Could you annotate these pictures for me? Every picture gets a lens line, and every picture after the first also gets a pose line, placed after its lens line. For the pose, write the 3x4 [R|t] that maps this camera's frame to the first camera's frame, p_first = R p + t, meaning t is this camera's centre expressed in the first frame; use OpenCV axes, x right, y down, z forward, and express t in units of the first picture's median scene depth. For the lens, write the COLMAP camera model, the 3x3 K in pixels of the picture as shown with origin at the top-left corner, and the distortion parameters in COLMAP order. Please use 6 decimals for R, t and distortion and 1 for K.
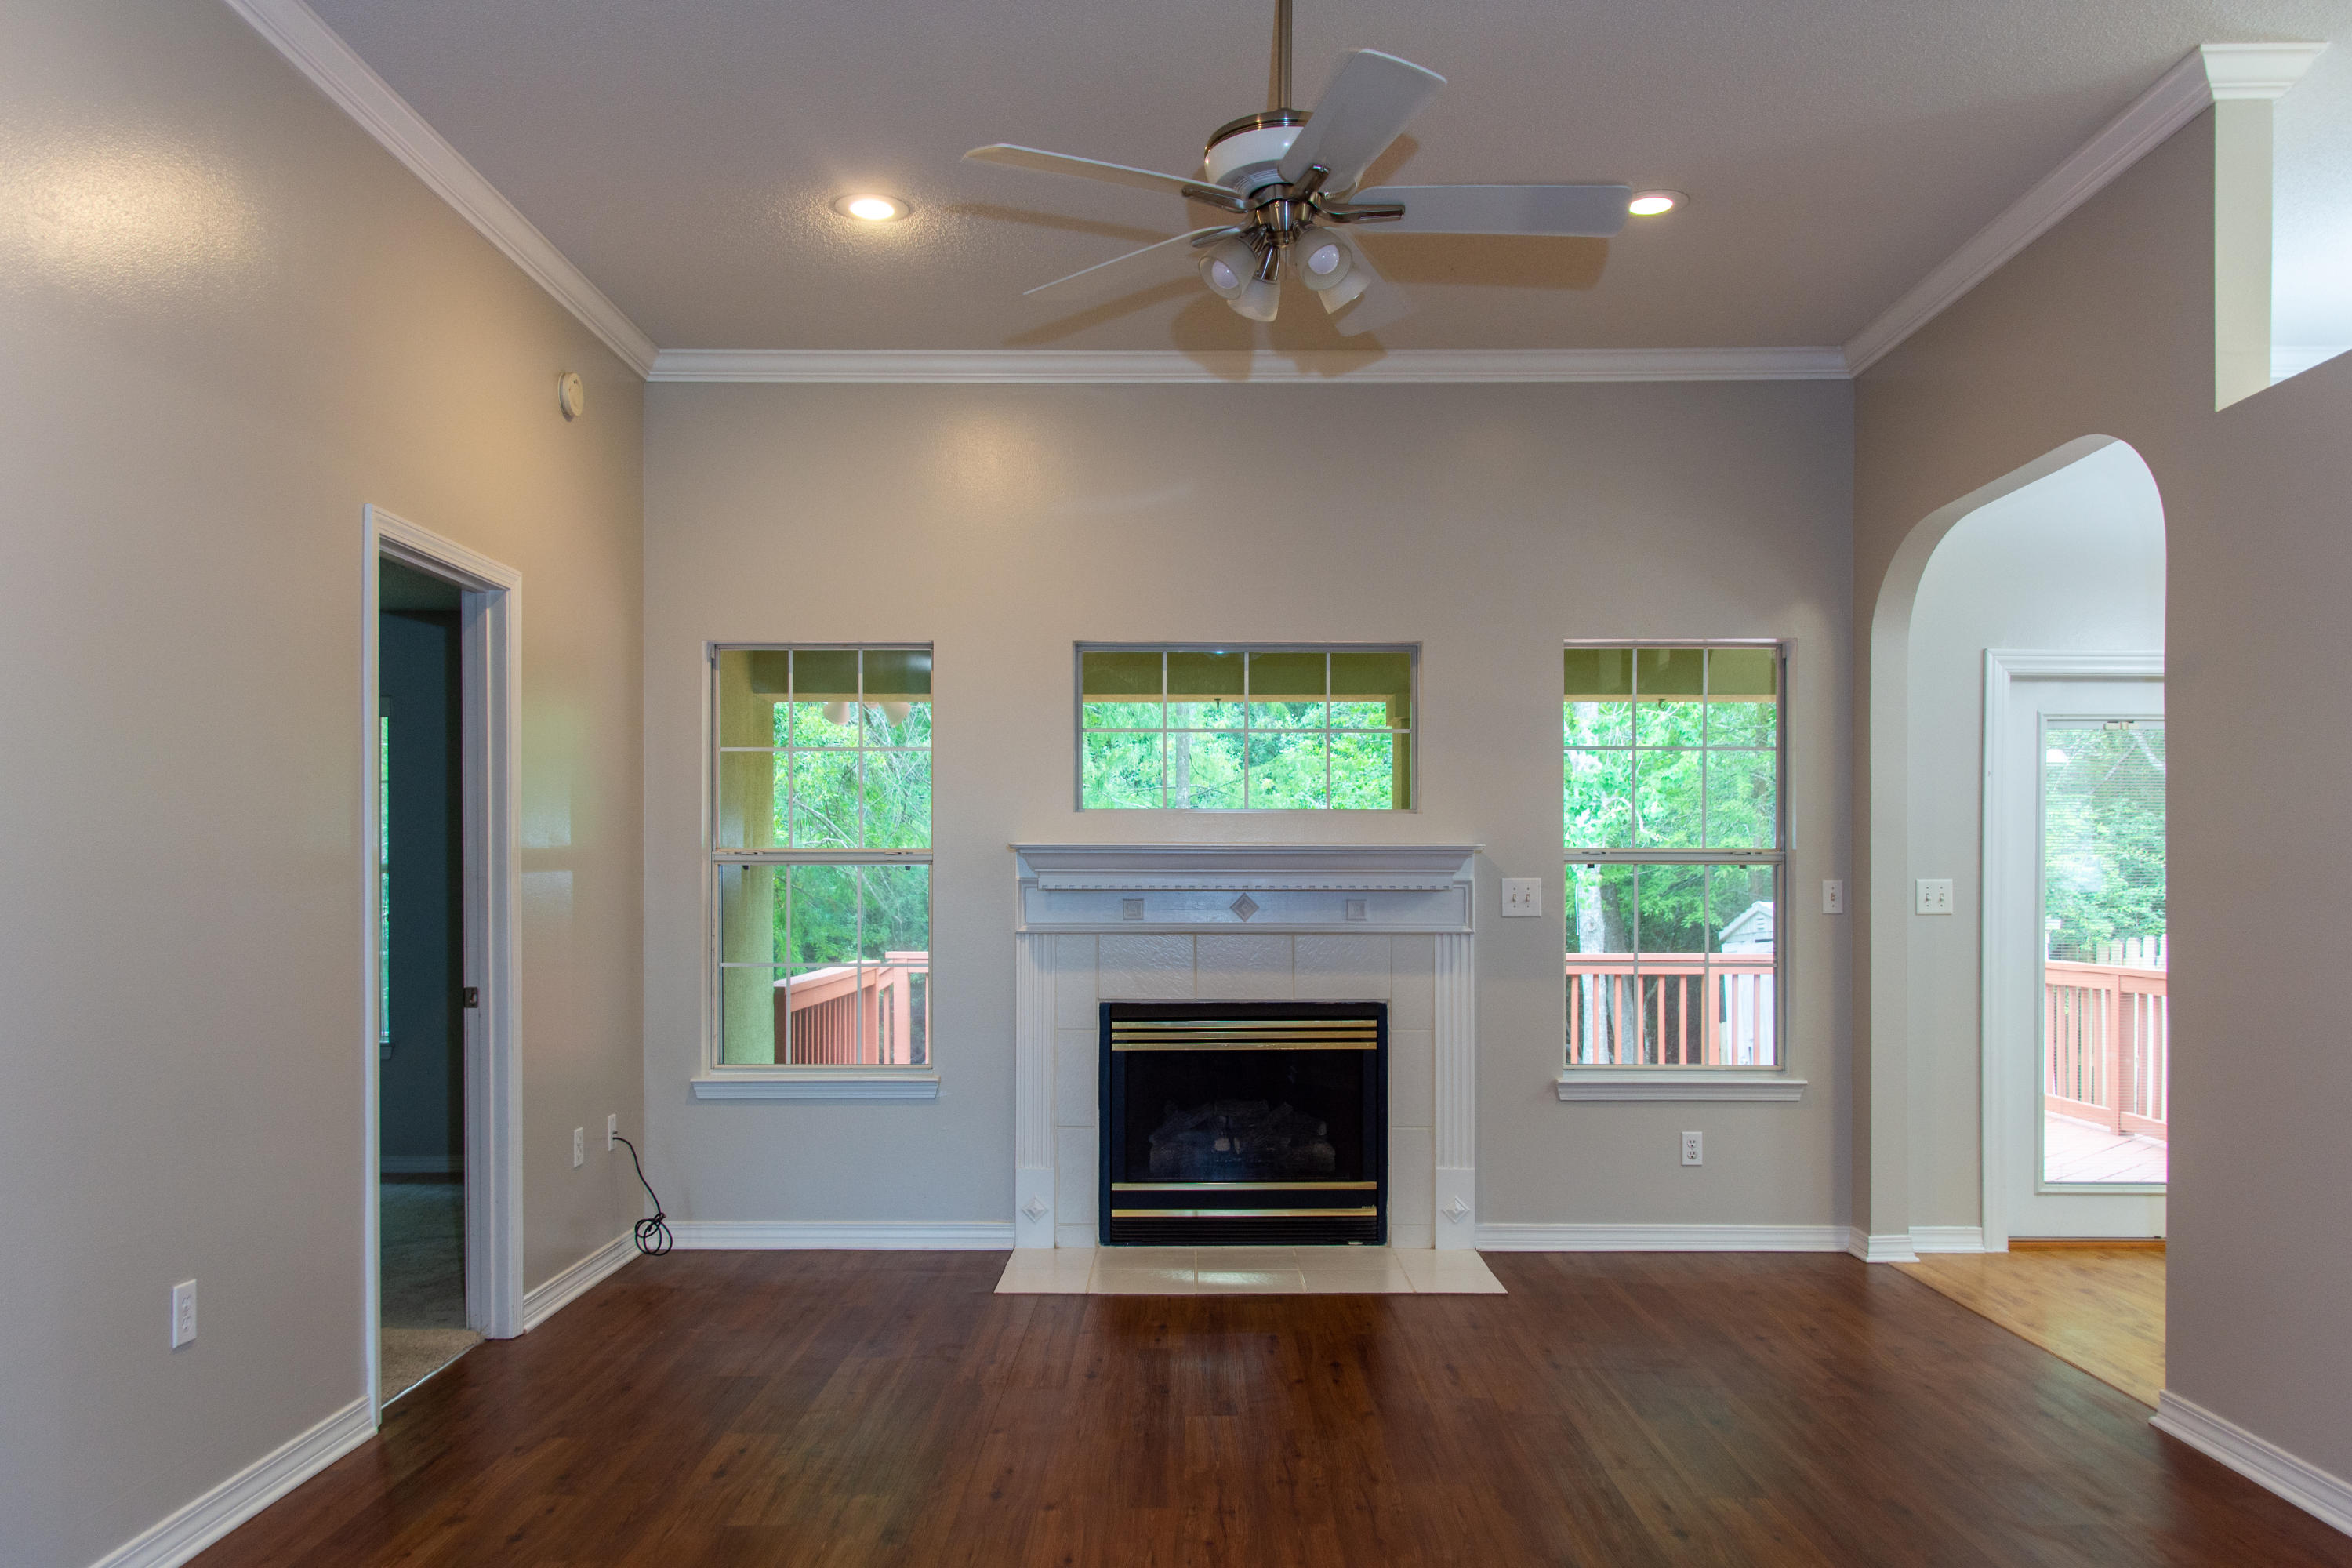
lens RADIAL K [[1821.0, 0, 1188.8], [0, 1821.0, 786.6], [0, 0, 1]] dist [-0.004810, 0.002094]
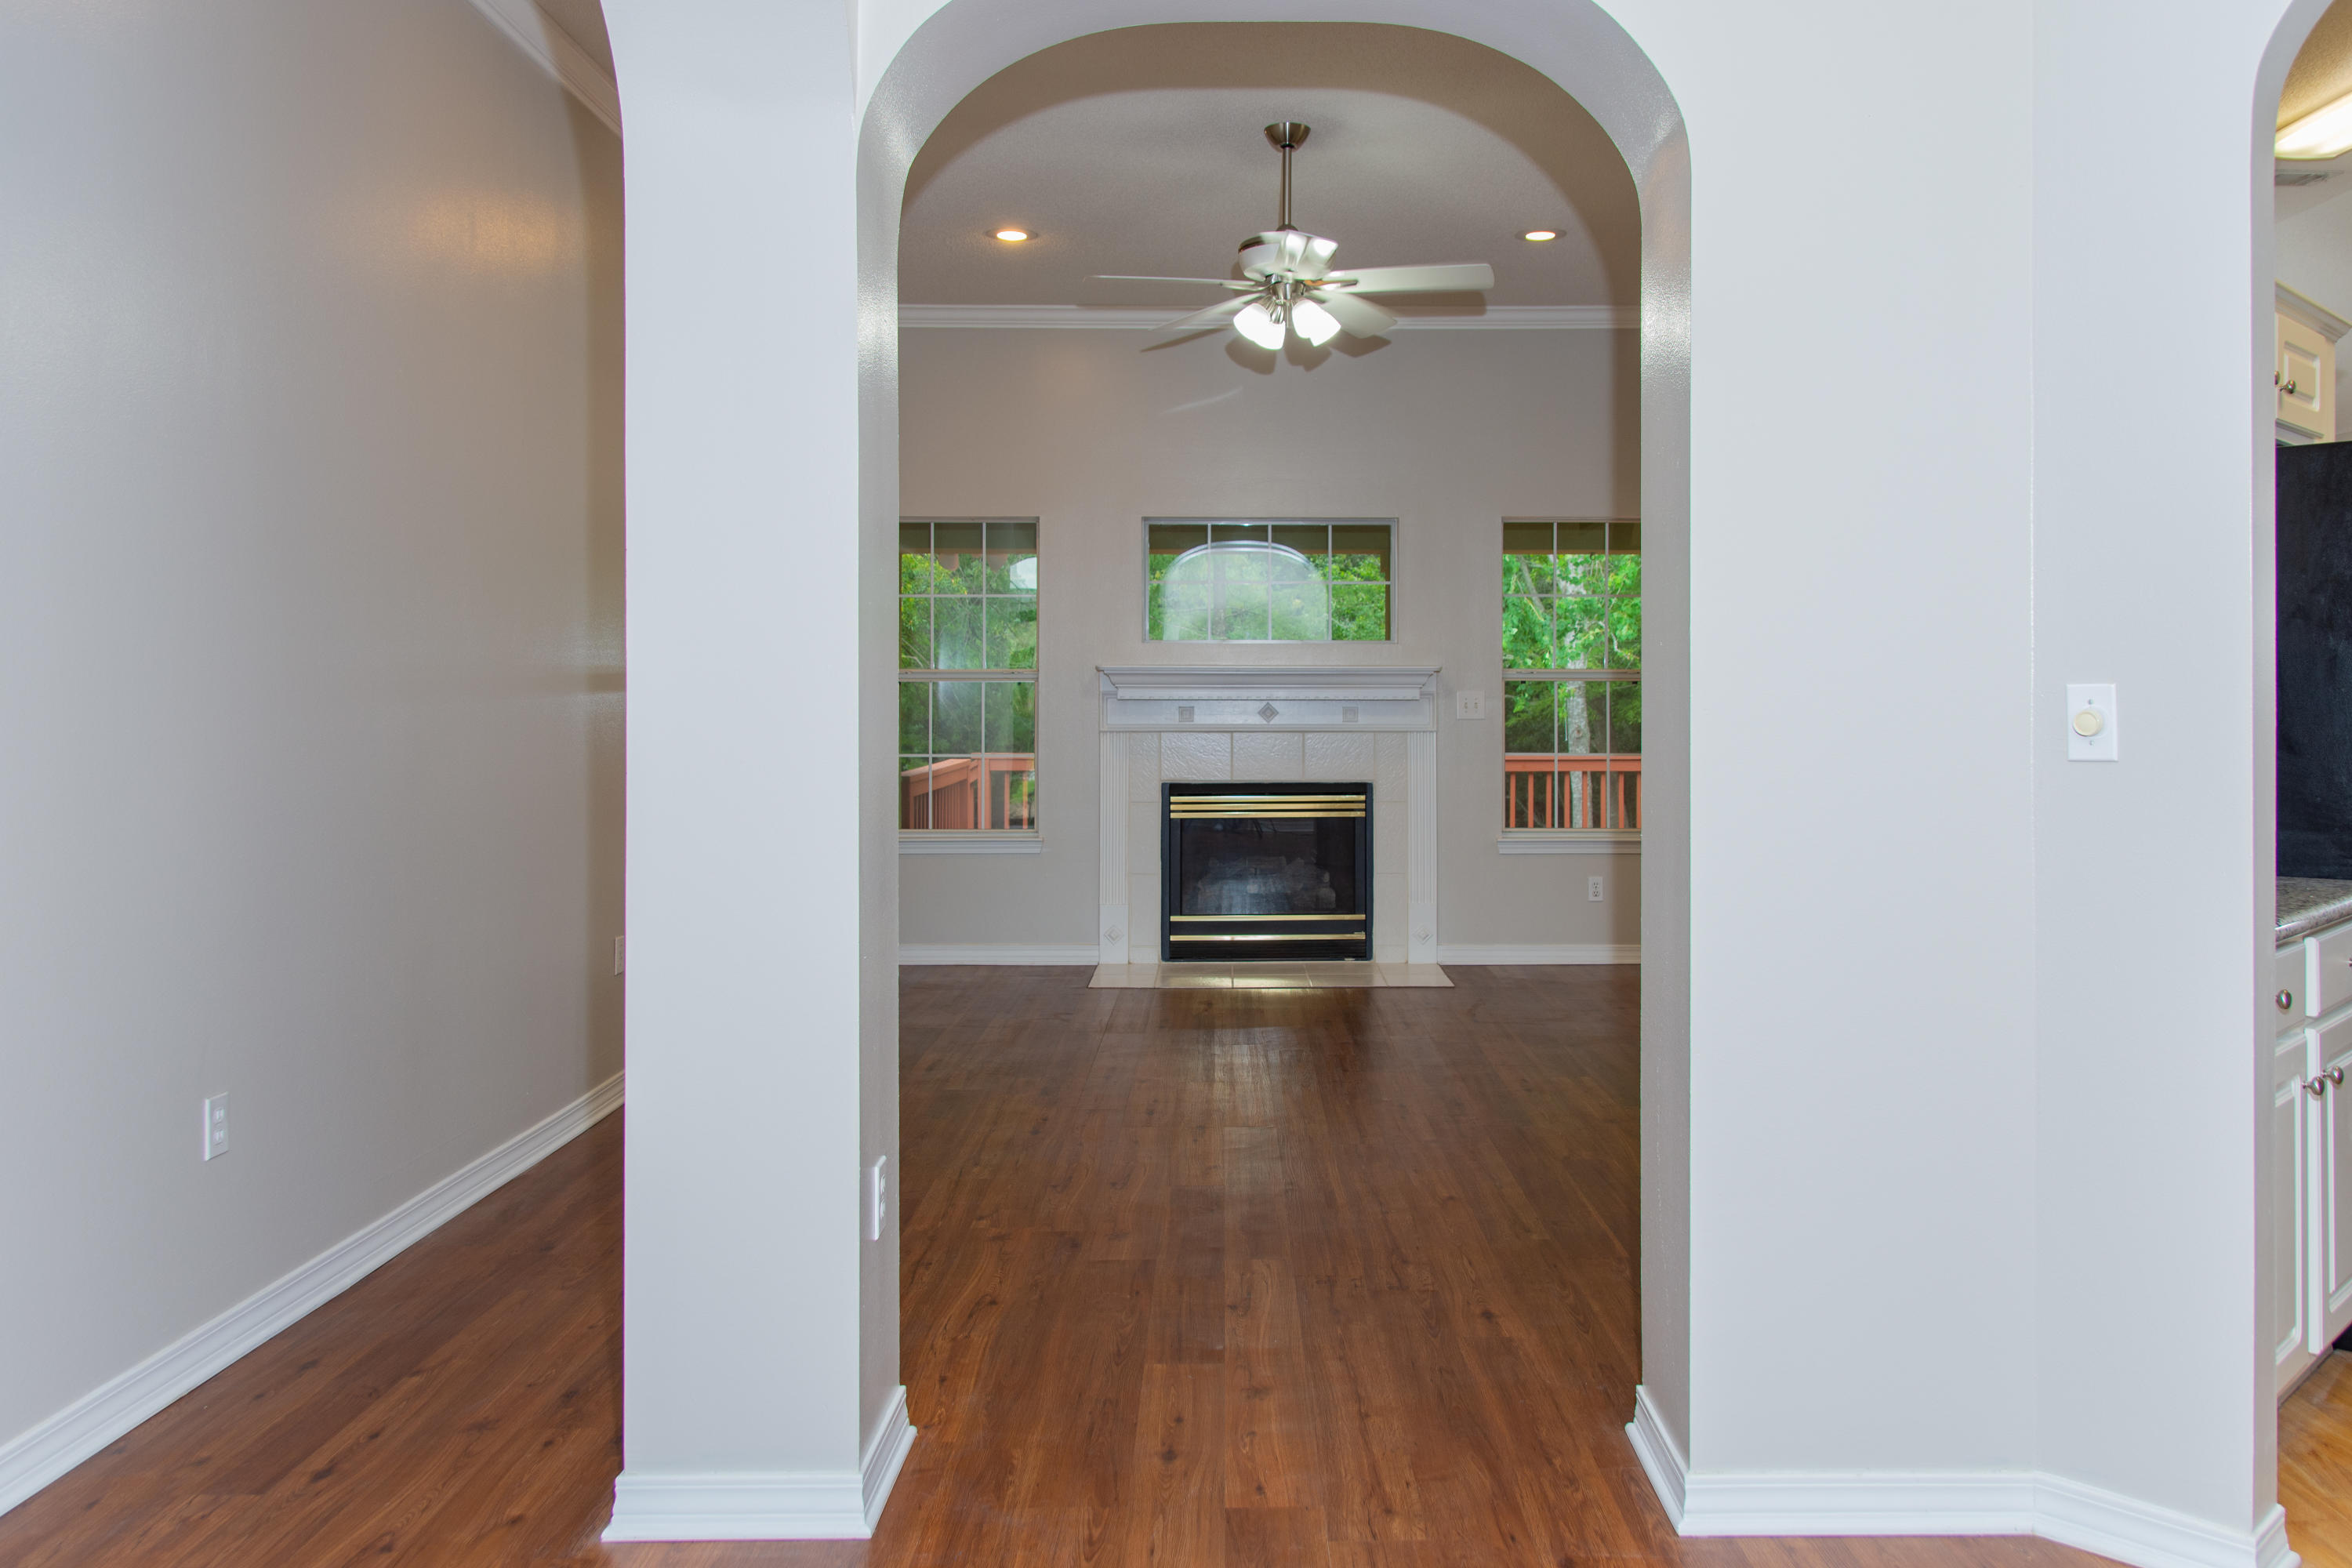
lens RADIAL K [[1821.0, 0, 1187.8], [0, 1821.0, 778.8], [0, 0, 1]] dist [-0.004810, 0.002094]
pose [[0.999755, 0.000550, -0.022116, 0.000589], [0.001664, 0.994992, 0.099943, -0.019739], [0.022061, -0.099955, 0.994747, -0.346178]]
